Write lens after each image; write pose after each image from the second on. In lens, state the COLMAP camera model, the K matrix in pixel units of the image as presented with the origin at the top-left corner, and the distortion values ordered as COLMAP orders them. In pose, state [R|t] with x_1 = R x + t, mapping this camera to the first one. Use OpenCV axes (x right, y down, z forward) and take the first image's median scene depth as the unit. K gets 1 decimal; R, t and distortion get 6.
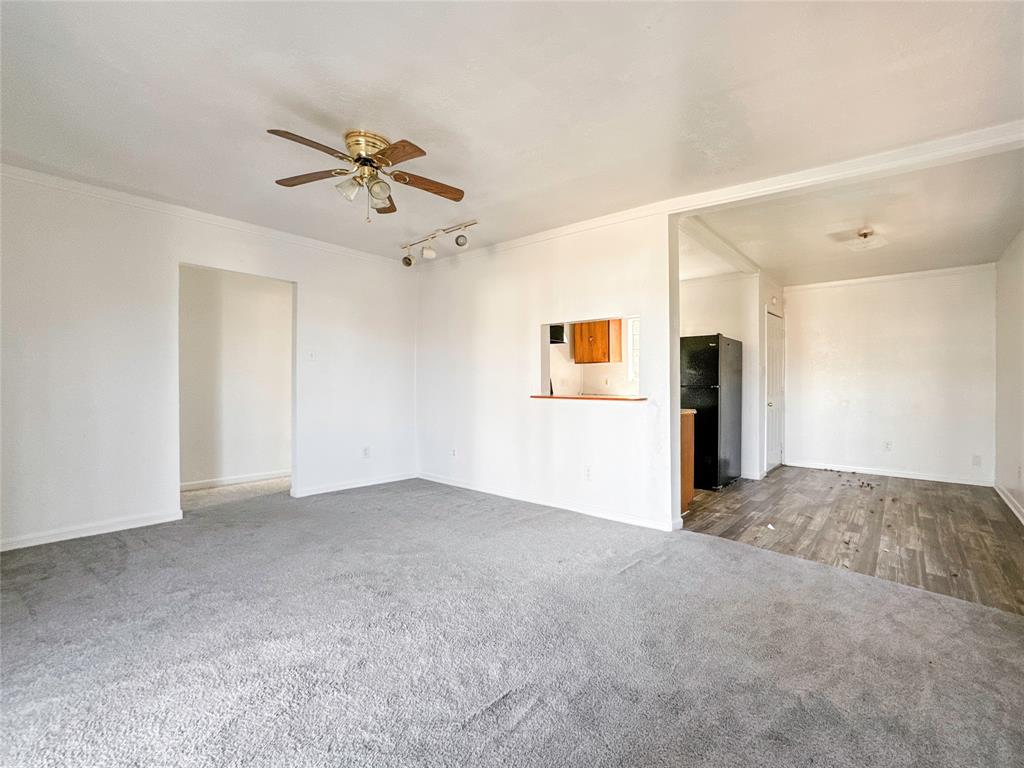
lens RADIAL K [[450.7, 0, 576.7], [0, 450.7, 383.3], [0, 0, 1]] dist [-0.008699, 0.003533]
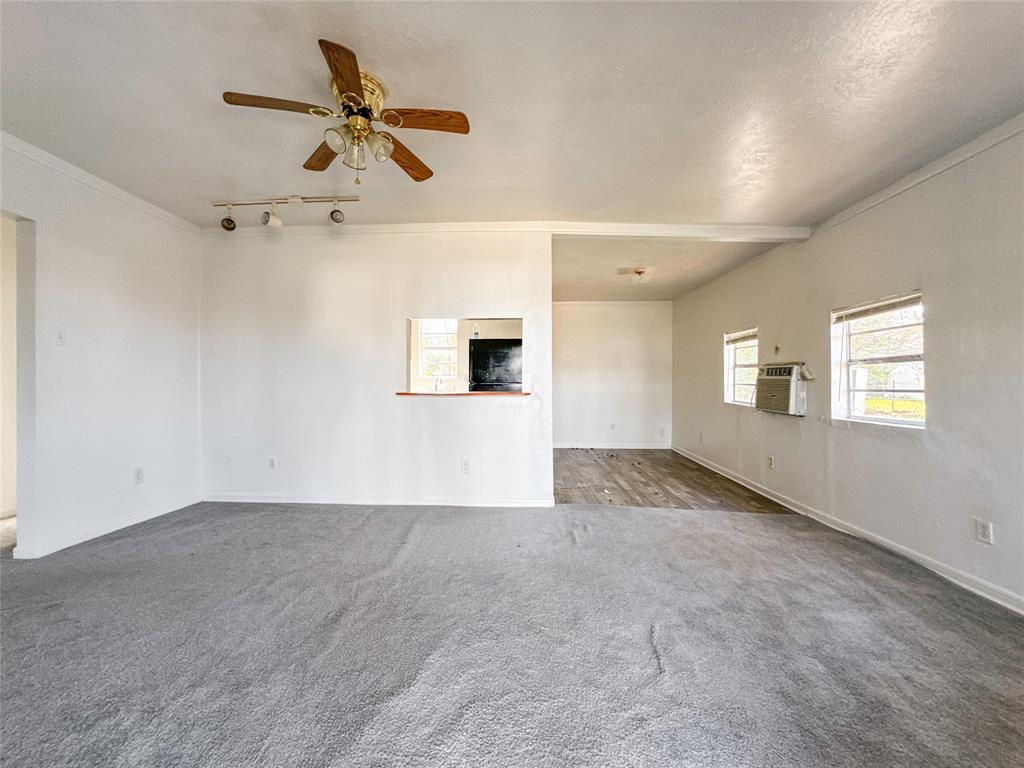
lens RADIAL K [[425.3, 0, 542.8], [0, 425.3, 380.4], [0, 0, 1]] dist [-0.026985, 0.002732]
pose [[0.821875, -0.001565, 0.569666, -0.391560], [0.002675, 0.999996, -0.001113, 0.003568], [-0.569662, 0.002439, 0.821875, 0.102991]]
